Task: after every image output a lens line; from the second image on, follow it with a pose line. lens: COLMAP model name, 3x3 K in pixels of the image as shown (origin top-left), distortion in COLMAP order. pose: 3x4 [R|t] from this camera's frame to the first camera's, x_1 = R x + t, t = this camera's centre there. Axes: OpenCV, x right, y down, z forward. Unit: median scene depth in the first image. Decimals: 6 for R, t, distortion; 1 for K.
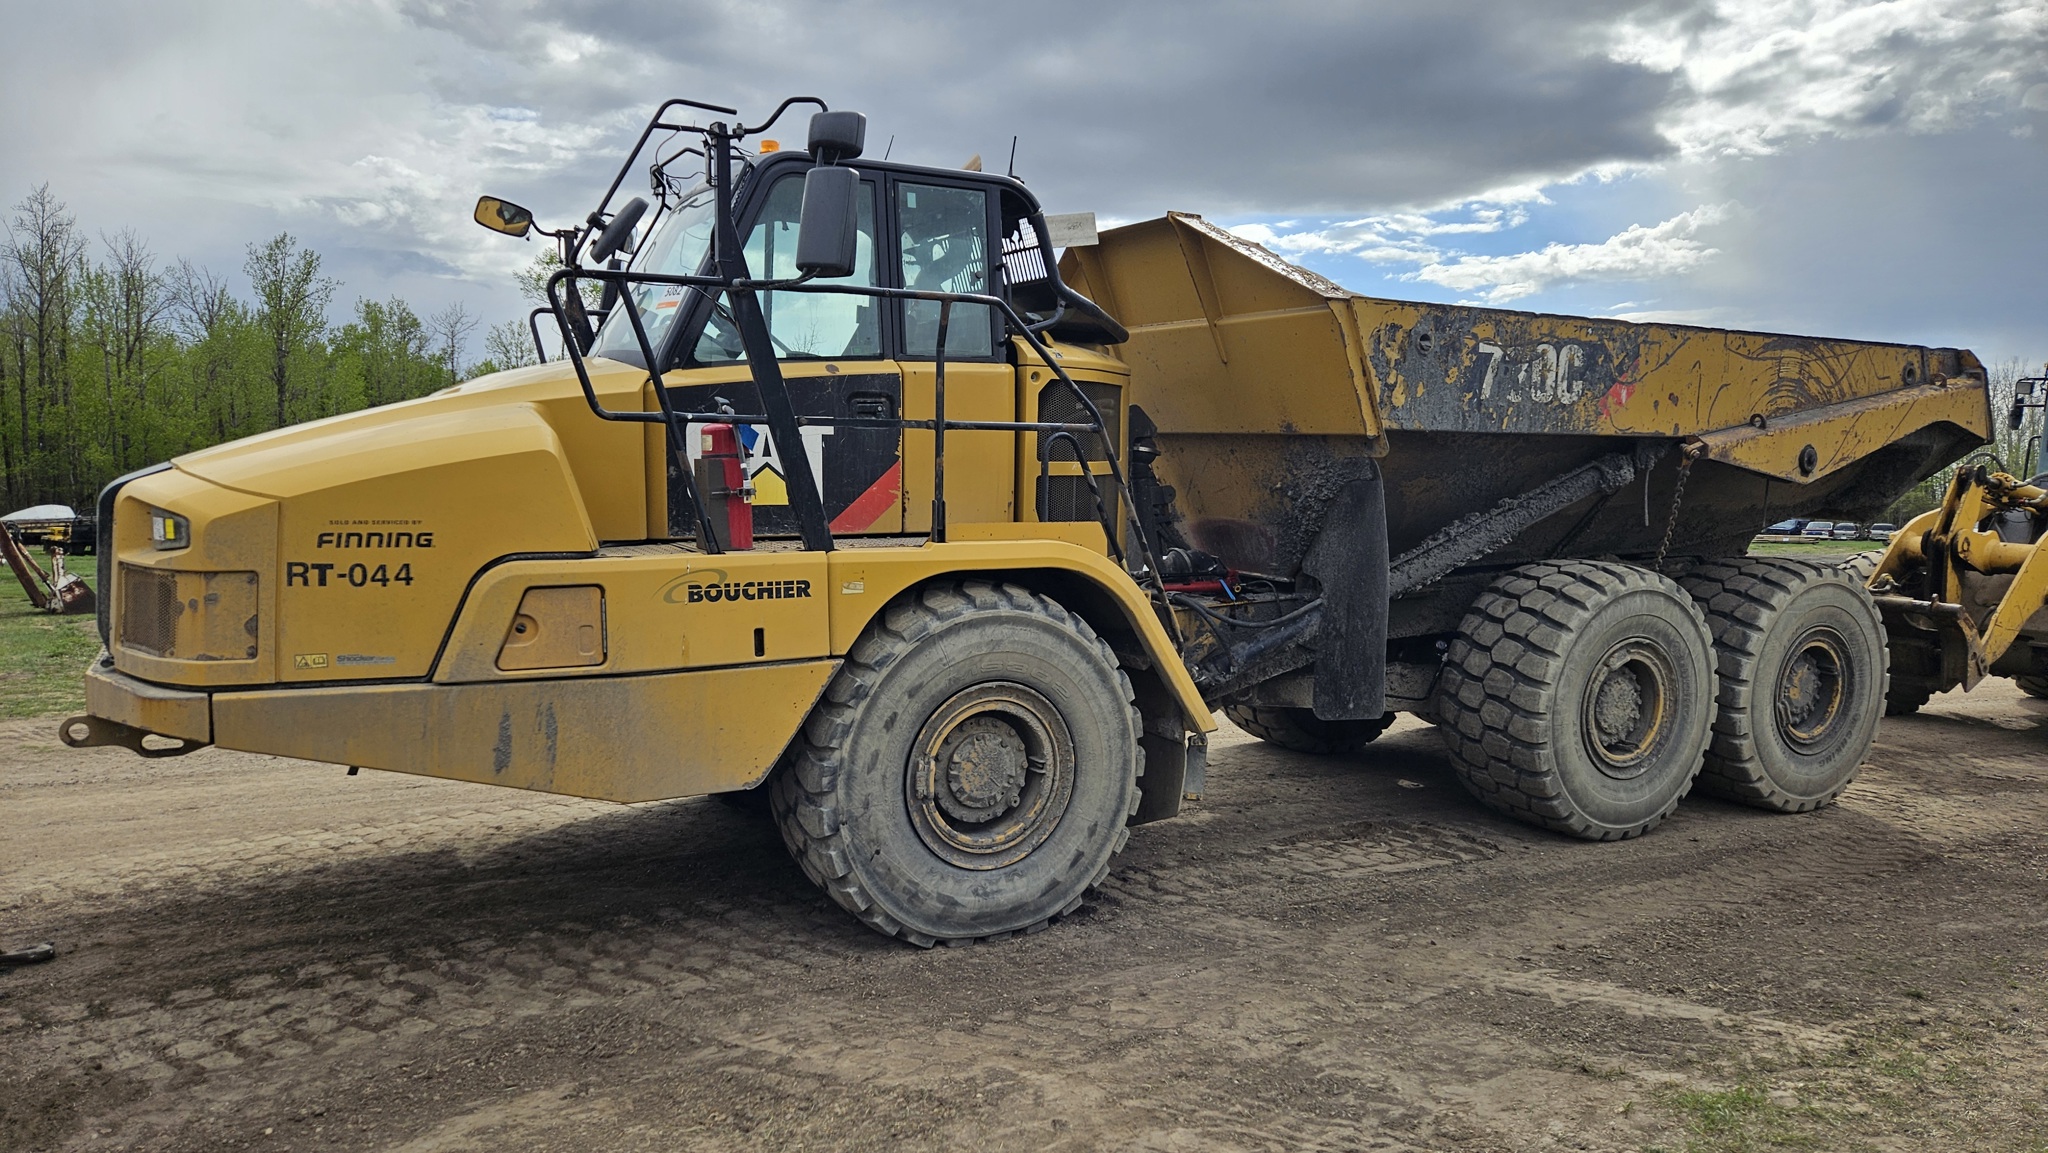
lens RADIAL K [[1358.0, 0, 1021.2], [0, 1358.0, 551.9], [0, 0, 1]] dist [0.112484, -0.143414]
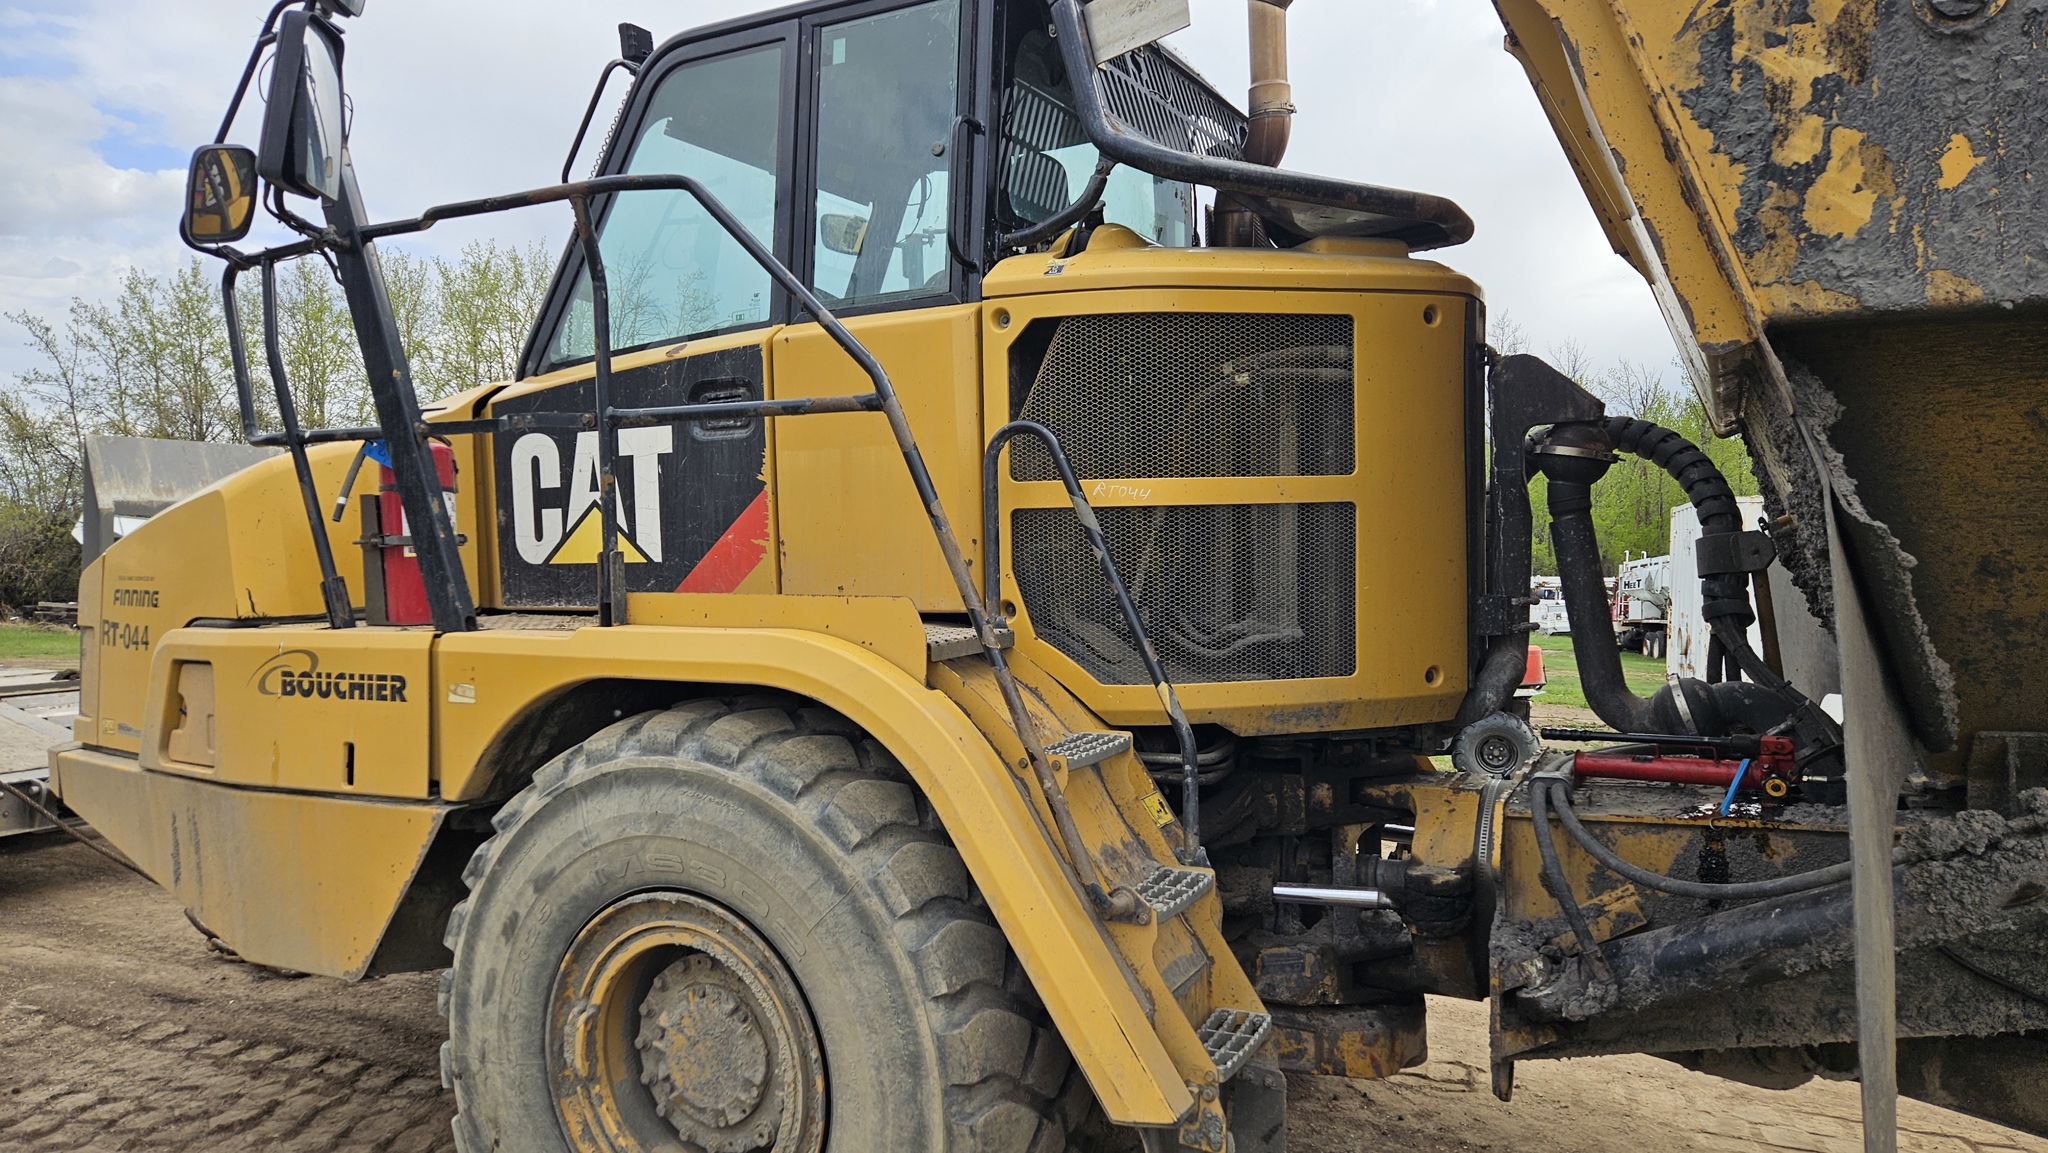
lens RADIAL K [[1365.8, 0, 1027.8], [0, 1365.8, 575.1], [0, 0, 1]] dist [0.081176, -0.075715]
pose [[0.551531, 0.002344, -0.834151, 0.404817], [-0.042249, 0.998791, -0.025129, -0.016677], [0.833084, 0.049102, 0.550963, 0.650991]]
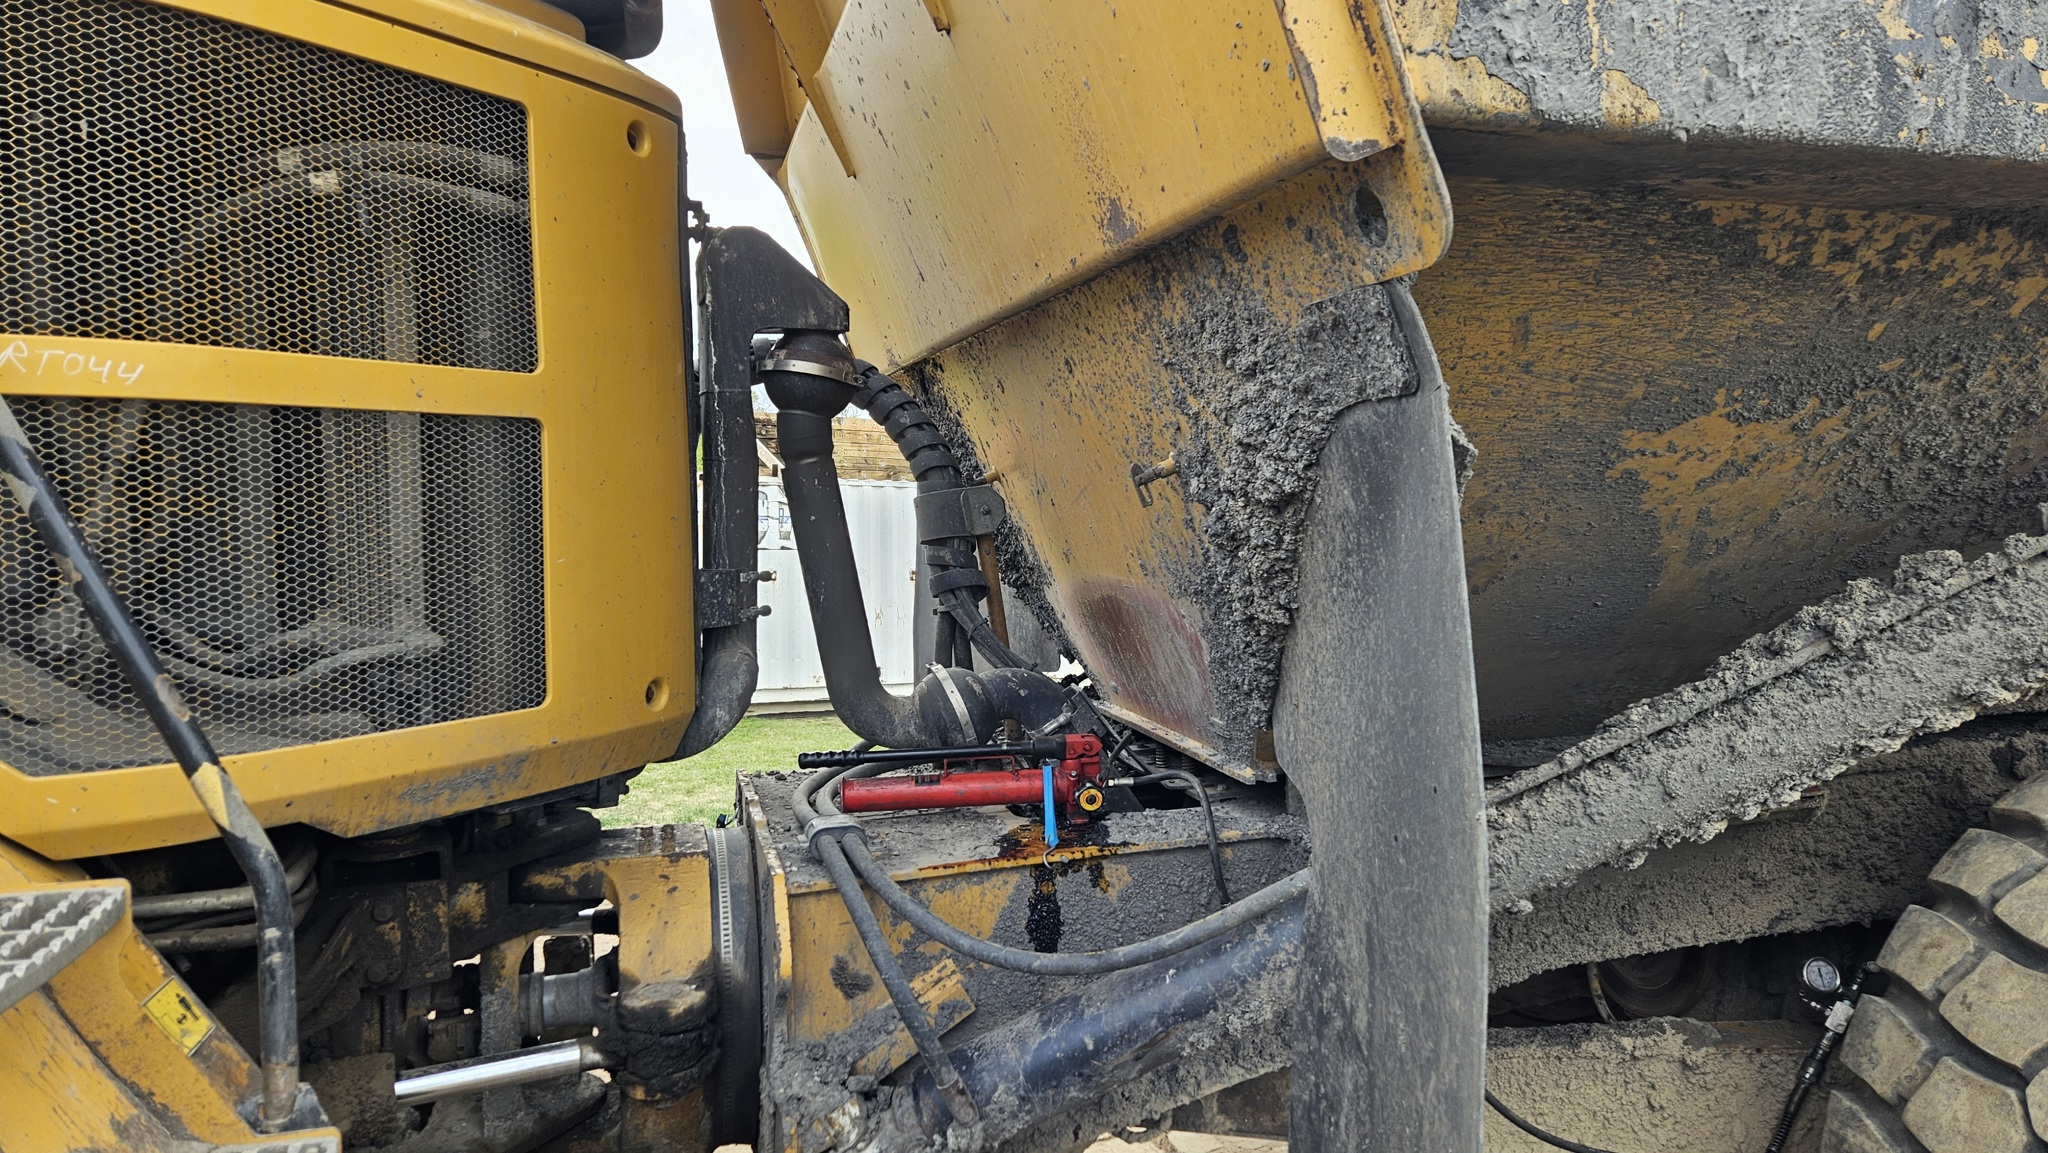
lens RADIAL K [[1365.8, 0, 1027.8], [0, 1365.8, 575.1], [0, 0, 1]] dist [0.081176, -0.075715]
pose [[0.970900, -0.008572, -0.239331, 0.240882], [0.002550, 0.999673, -0.025461, -0.018472], [0.239471, 0.024110, 0.970604, 0.749809]]
